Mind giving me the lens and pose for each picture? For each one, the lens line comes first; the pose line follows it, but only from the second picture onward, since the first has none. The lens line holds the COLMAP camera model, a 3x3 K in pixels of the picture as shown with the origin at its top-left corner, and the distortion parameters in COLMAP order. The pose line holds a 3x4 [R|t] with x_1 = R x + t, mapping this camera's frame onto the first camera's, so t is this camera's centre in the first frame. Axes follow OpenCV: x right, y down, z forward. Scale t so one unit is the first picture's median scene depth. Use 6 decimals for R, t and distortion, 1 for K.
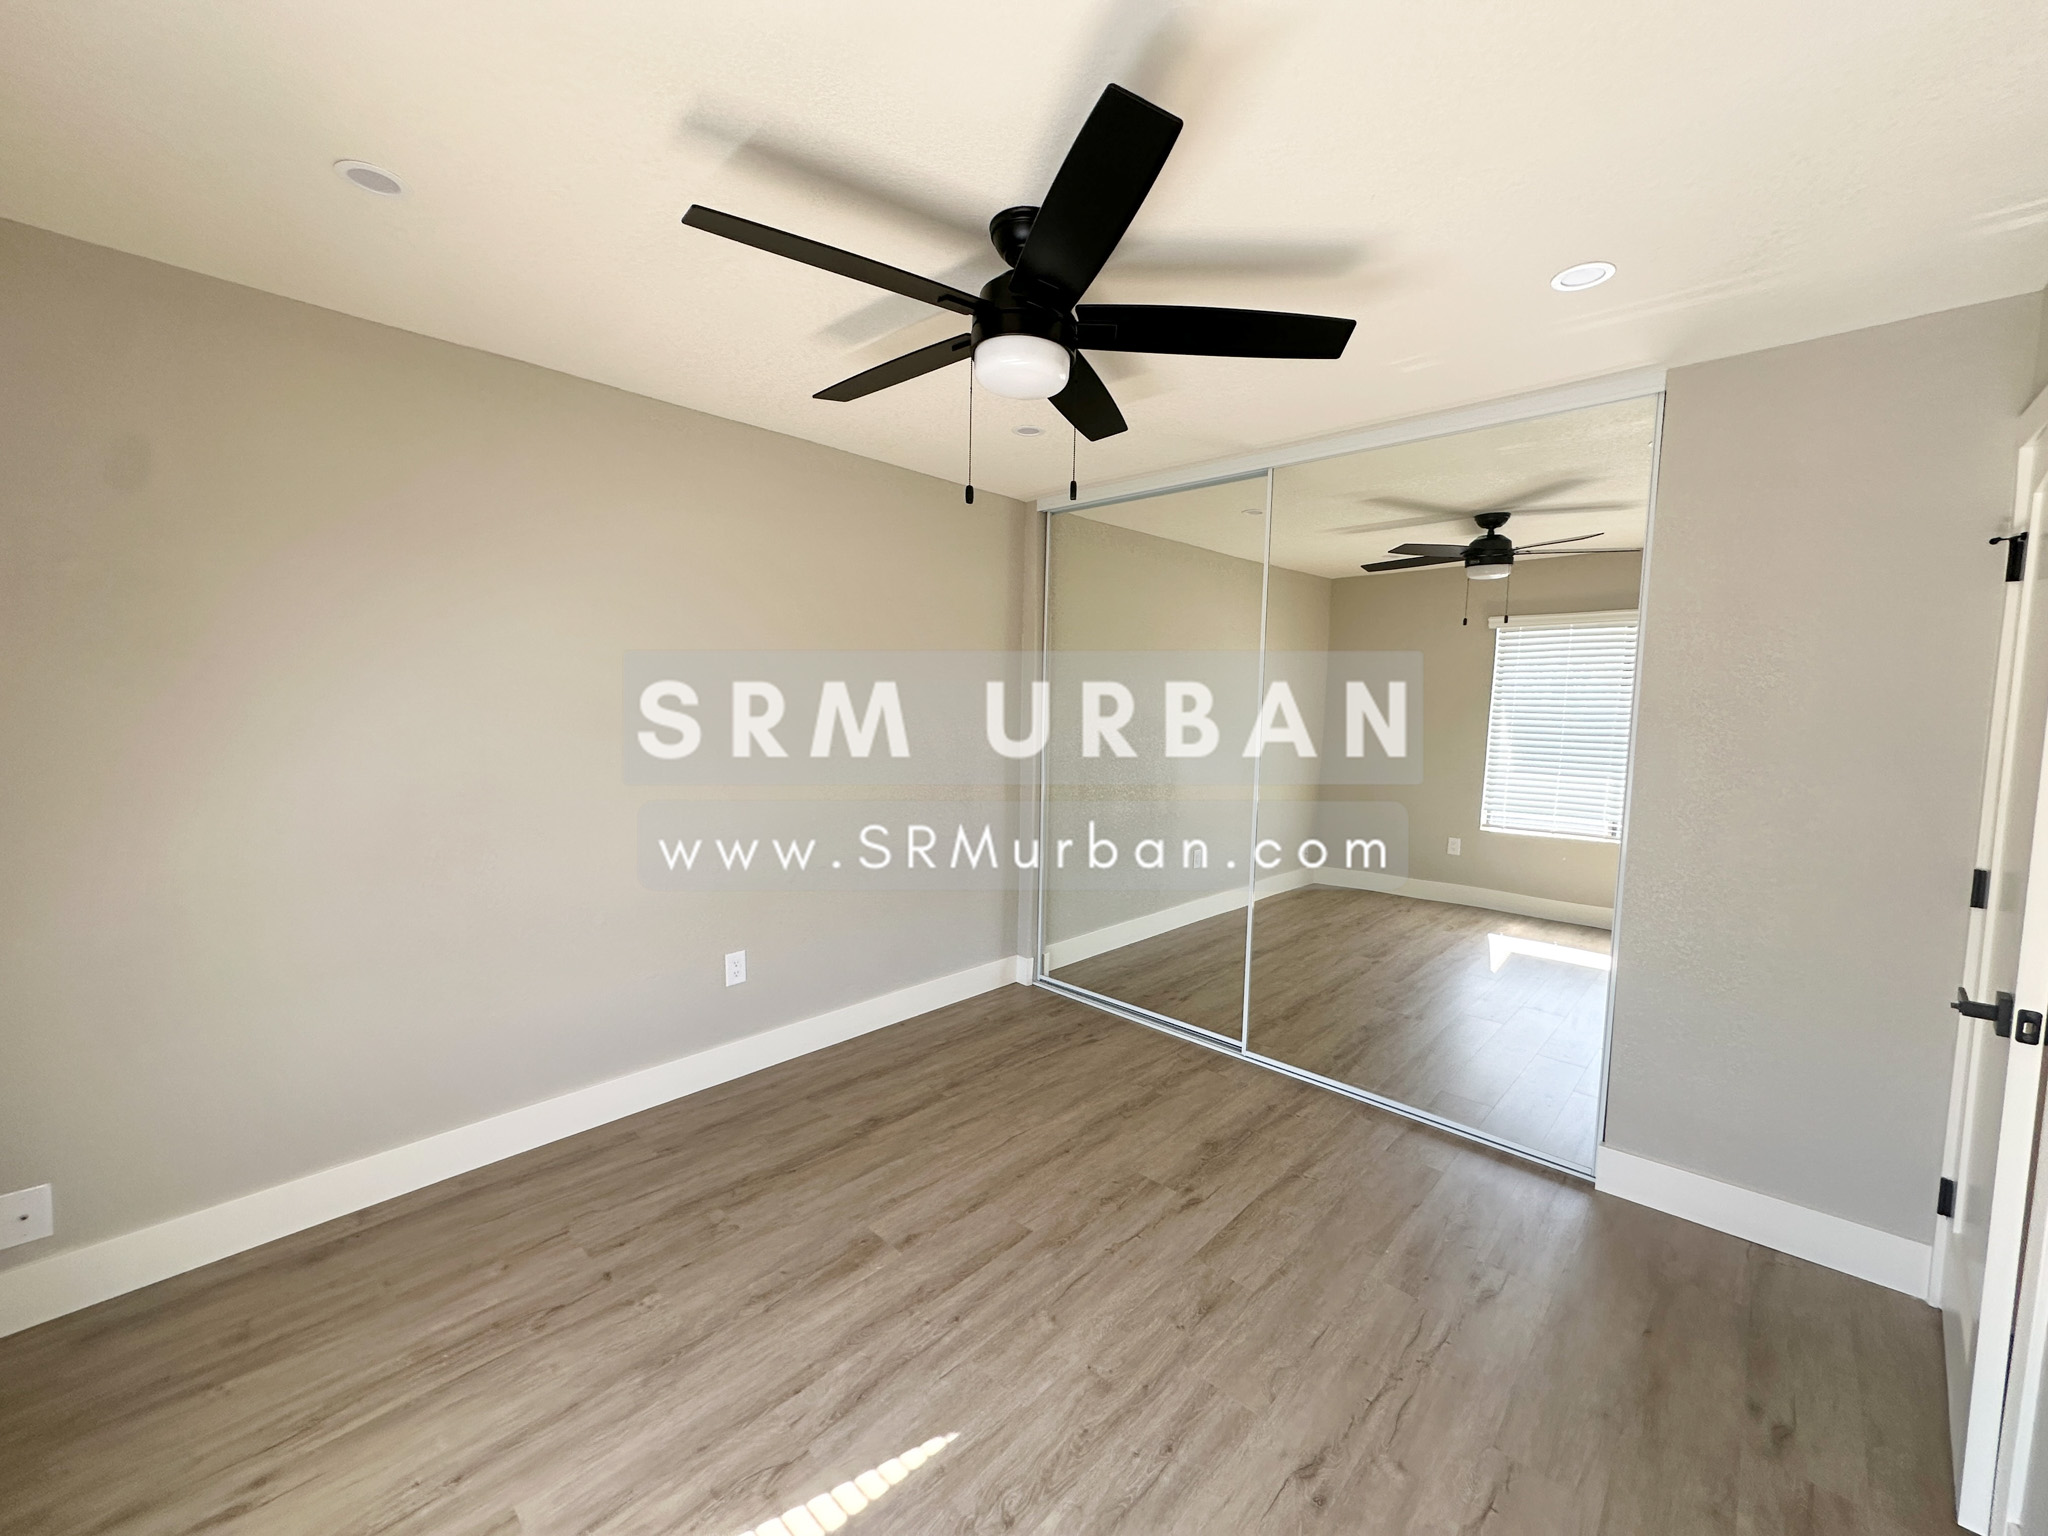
lens RADIAL K [[813.0, 0, 1024.7], [0, 813.0, 765.0], [0, 0, 1]] dist [-0.000987, 0.000074]
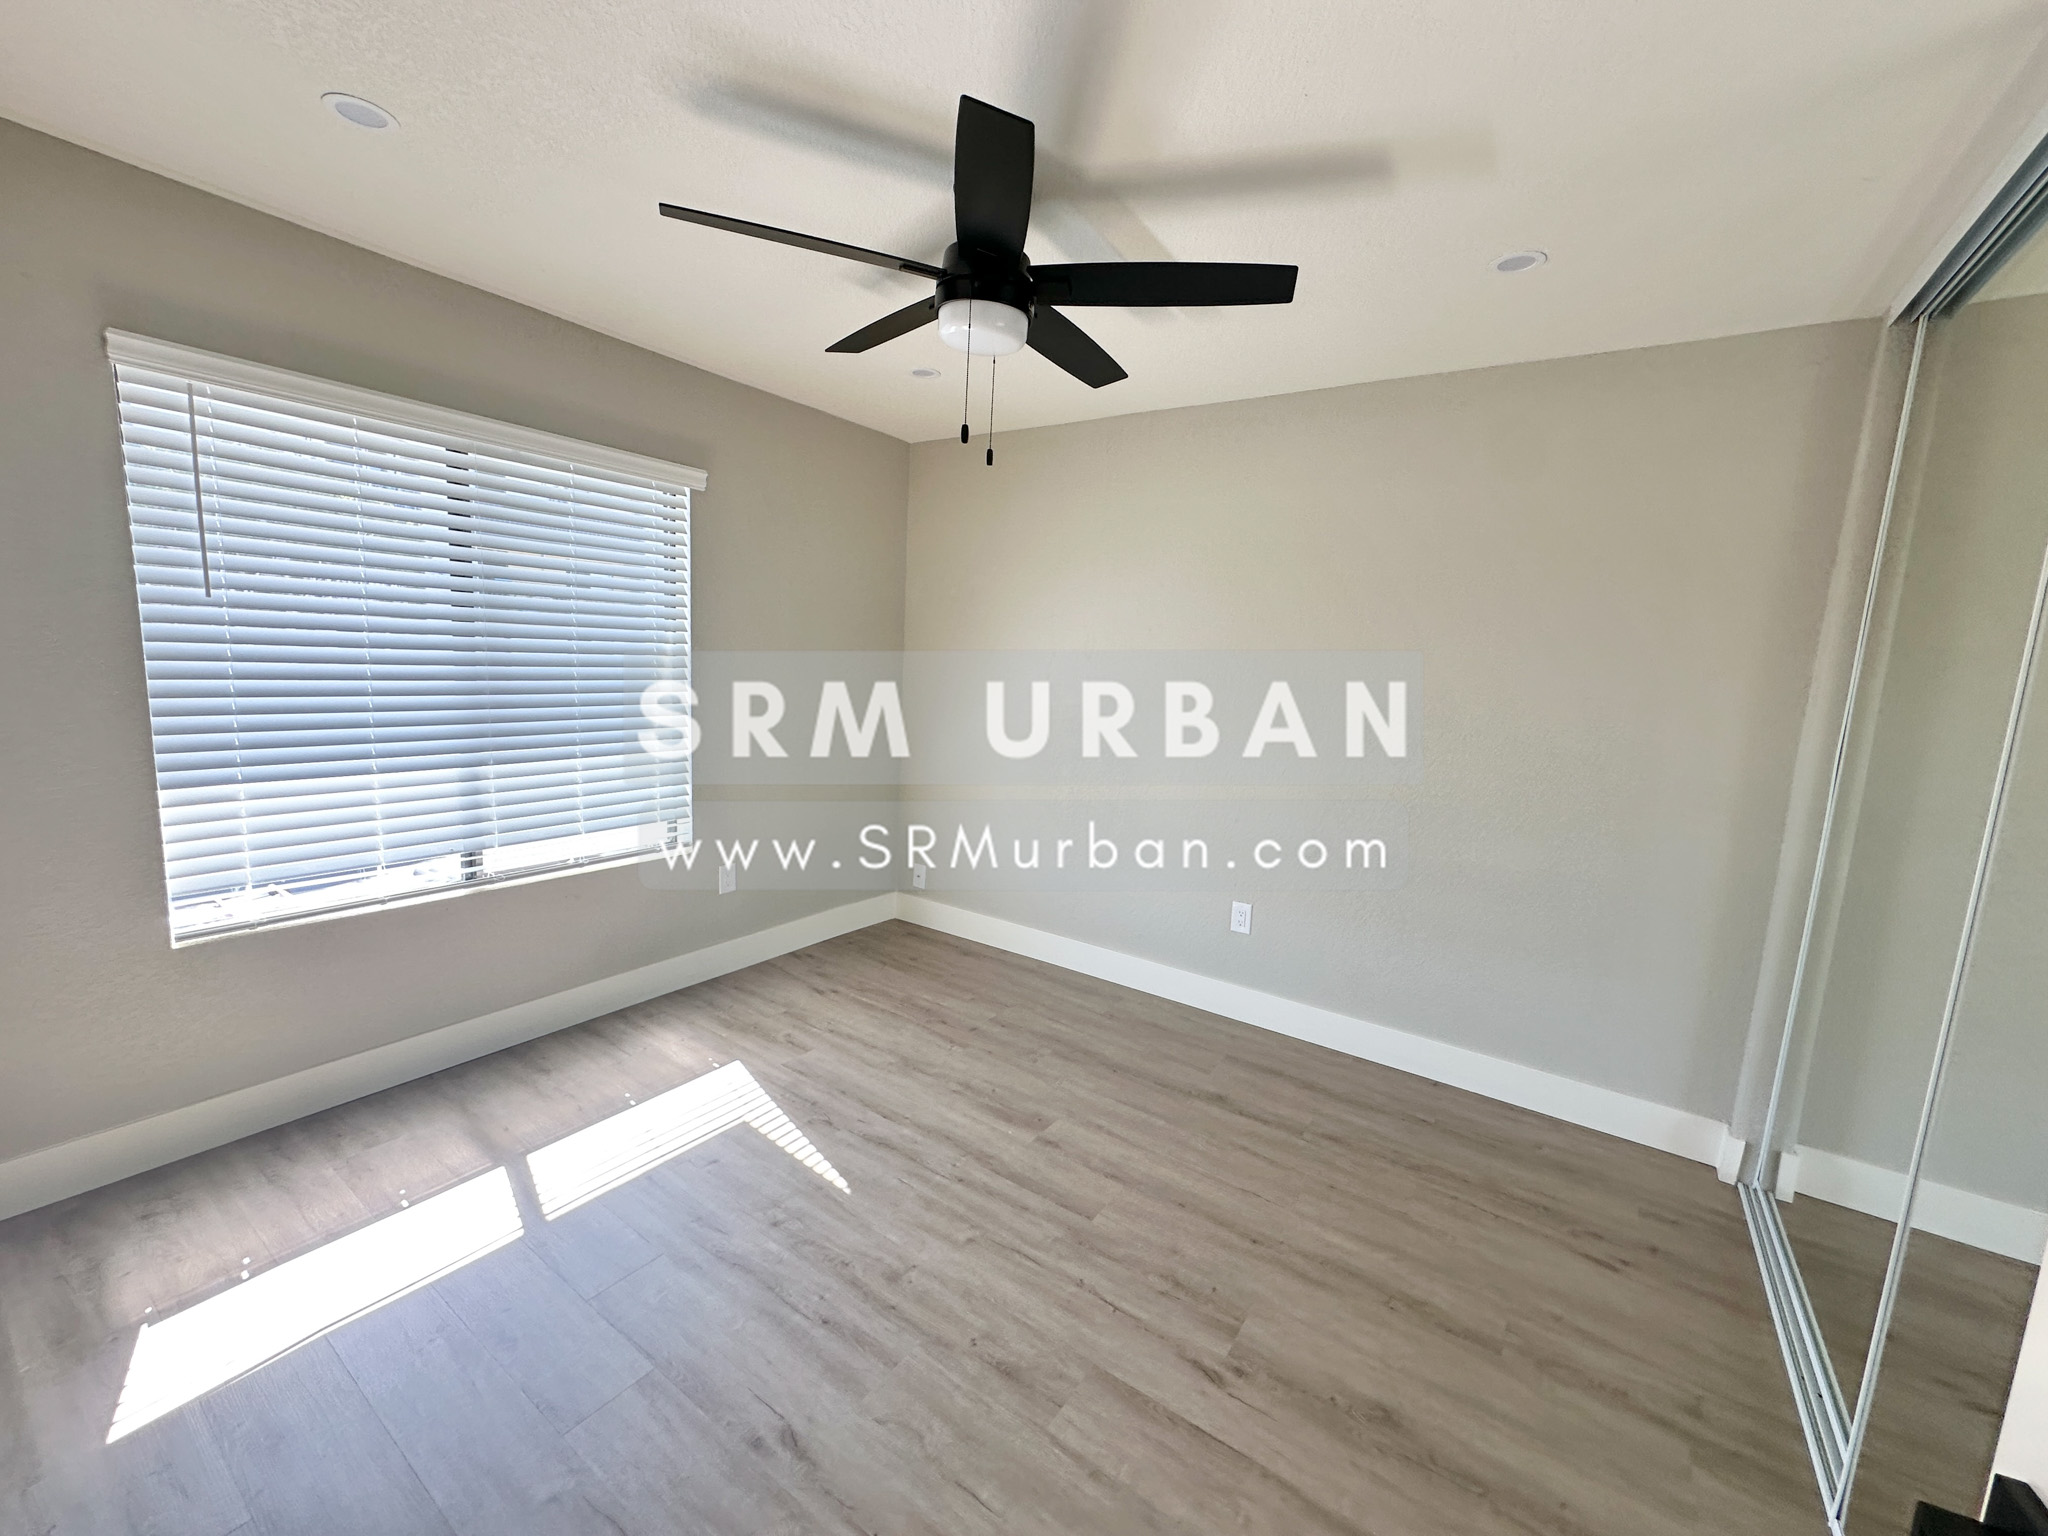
lens RADIAL K [[813.0, 0, 1025.2], [0, 813.0, 768.7], [0, 0, 1]] dist [-0.000987, 0.000074]
pose [[0.149016, 0.127409, -0.980592, 0.918410], [-0.129009, 0.985693, 0.108467, -0.033174], [0.980383, 0.110341, 0.163321, 0.772302]]
